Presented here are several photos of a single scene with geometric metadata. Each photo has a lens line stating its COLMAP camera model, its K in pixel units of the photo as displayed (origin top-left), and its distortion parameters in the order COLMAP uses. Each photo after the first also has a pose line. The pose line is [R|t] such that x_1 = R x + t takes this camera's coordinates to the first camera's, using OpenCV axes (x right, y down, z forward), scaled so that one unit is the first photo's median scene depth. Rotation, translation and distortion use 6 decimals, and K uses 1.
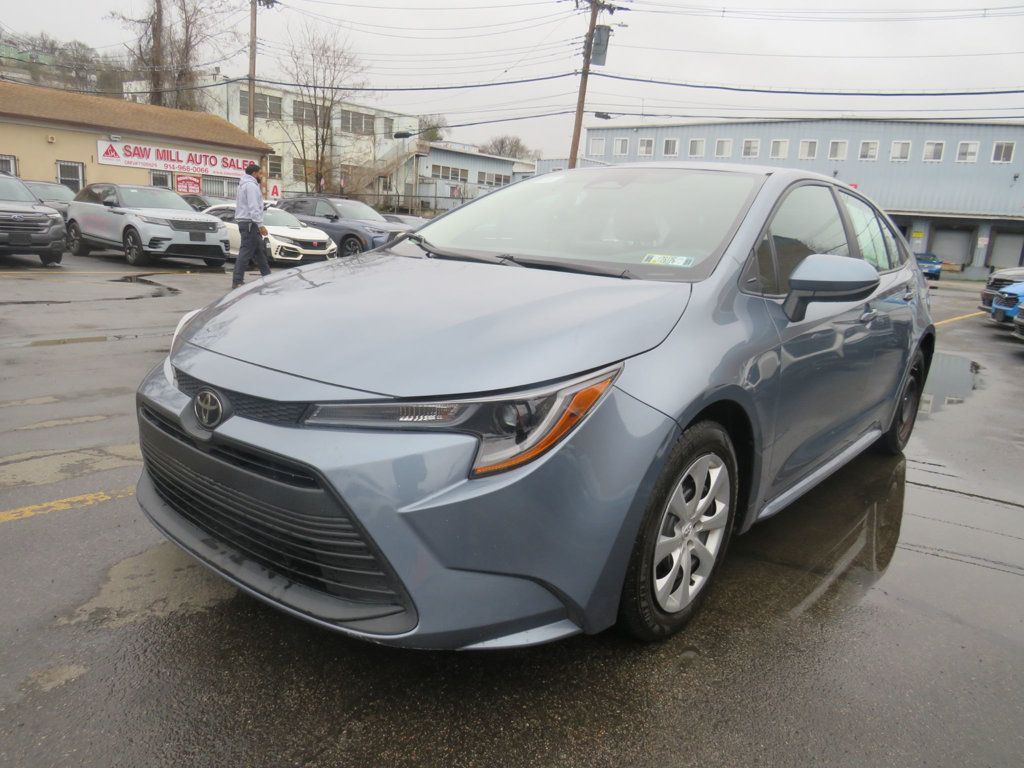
lens RADIAL K [[735.4, 0, 507.2], [0, 735.4, 378.0], [0, 0, 1]] dist [-0.020689, -0.000157]
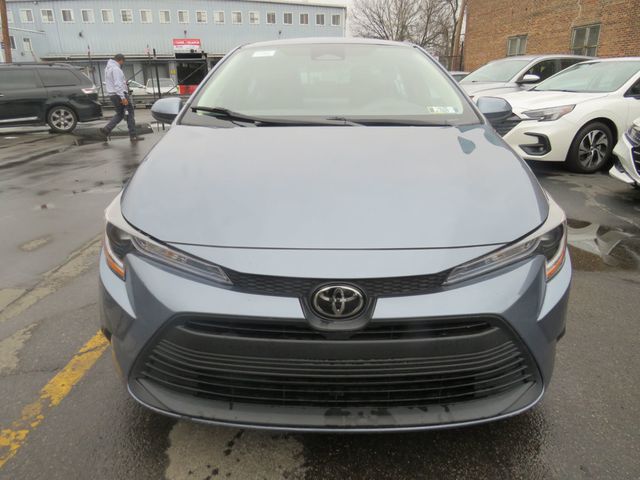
lens RADIAL K [[459.6, 0, 319.0], [0, 459.6, 240.1], [0, 0, 1]] dist [-0.020689, -0.000157]
pose [[0.772837, -0.273732, 0.572533, -0.765551], [0.183116, 0.960004, 0.211803, -0.185971], [-0.607611, -0.058849, 0.792052, 0.477281]]
